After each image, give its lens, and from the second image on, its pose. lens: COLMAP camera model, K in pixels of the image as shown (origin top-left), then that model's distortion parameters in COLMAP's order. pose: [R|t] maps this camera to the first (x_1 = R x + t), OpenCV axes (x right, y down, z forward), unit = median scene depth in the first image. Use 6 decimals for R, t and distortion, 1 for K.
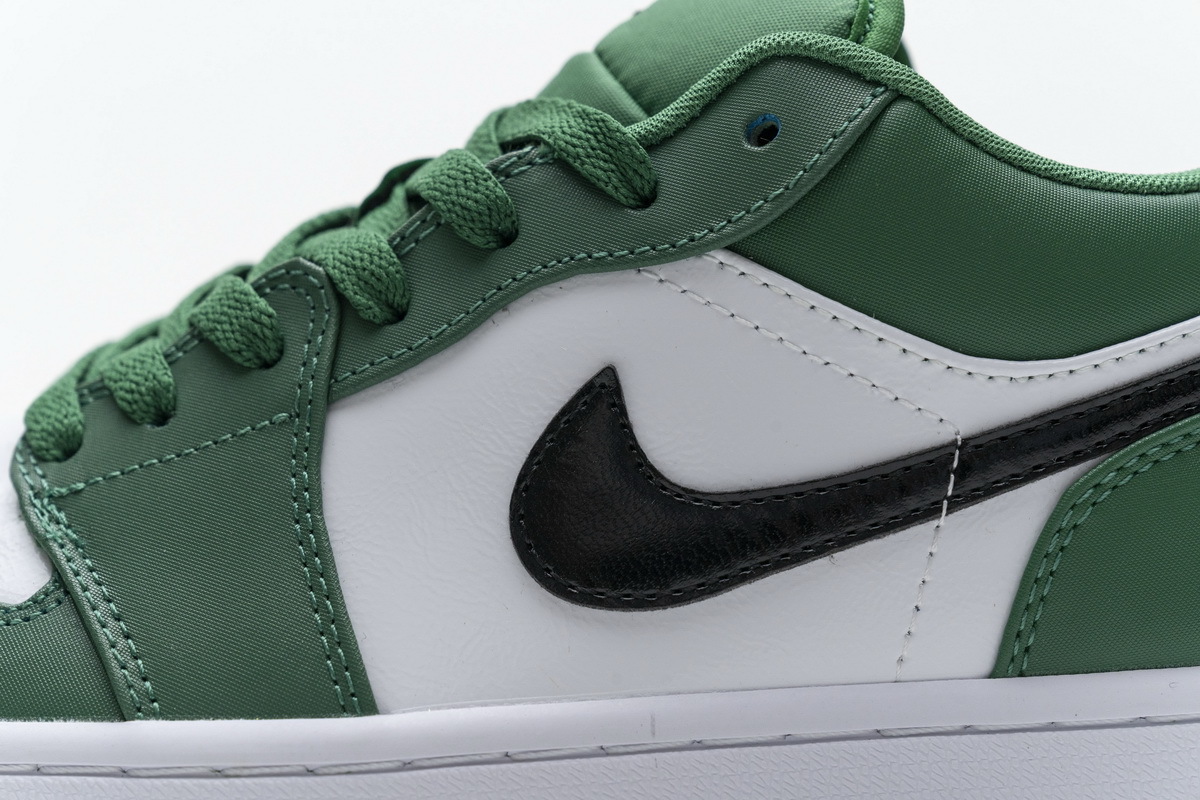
lens RADIAL K [[2339.8, 0, 600.0], [0, 2339.8, 400.0], [0, 0, 1]] dist [0.011233, -0.047976]
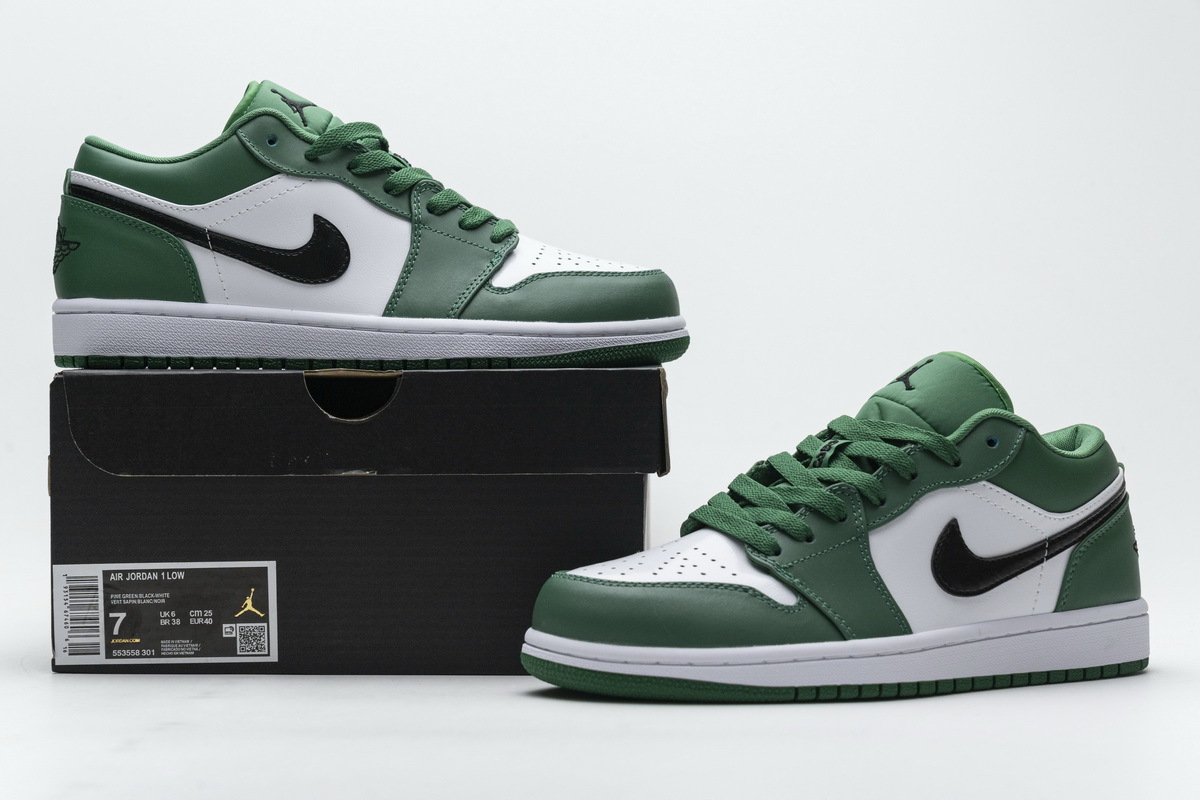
lens RADIAL K [[2339.8, 0, 600.0], [0, 2339.8, 400.0], [0, 0, 1]] dist [0.011233, -0.047976]
pose [[0.867255, -0.007039, 0.497815, -1.967143], [0.008629, 0.999962, -0.000892, -0.174885], [-0.497790, 0.005069, 0.867283, -1.471536]]
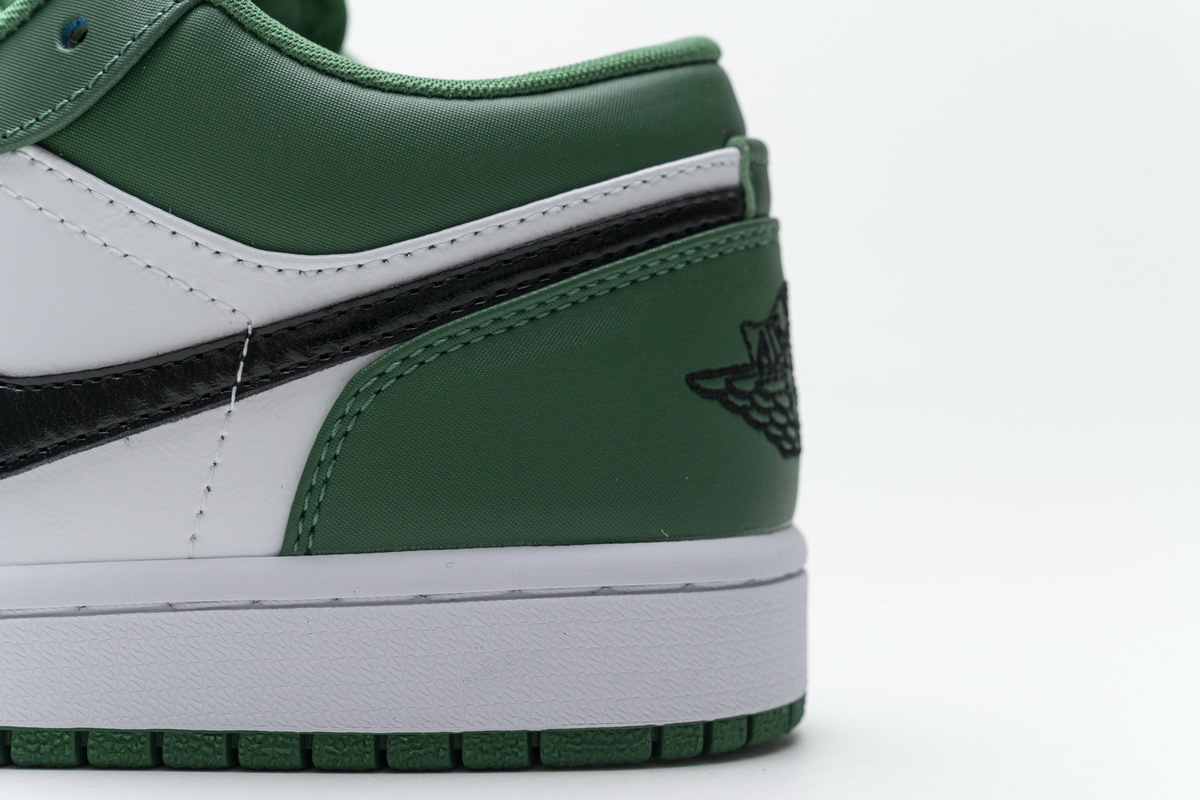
lens RADIAL K [[2339.8, 0, 600.0], [0, 2339.8, 400.0], [0, 0, 1]] dist [0.011233, -0.047976]
pose [[0.999560, 0.011896, -0.027180, 0.339389], [-0.011403, 0.999769, 0.018228, 0.027766], [0.027390, -0.017910, 0.999464, -0.047055]]
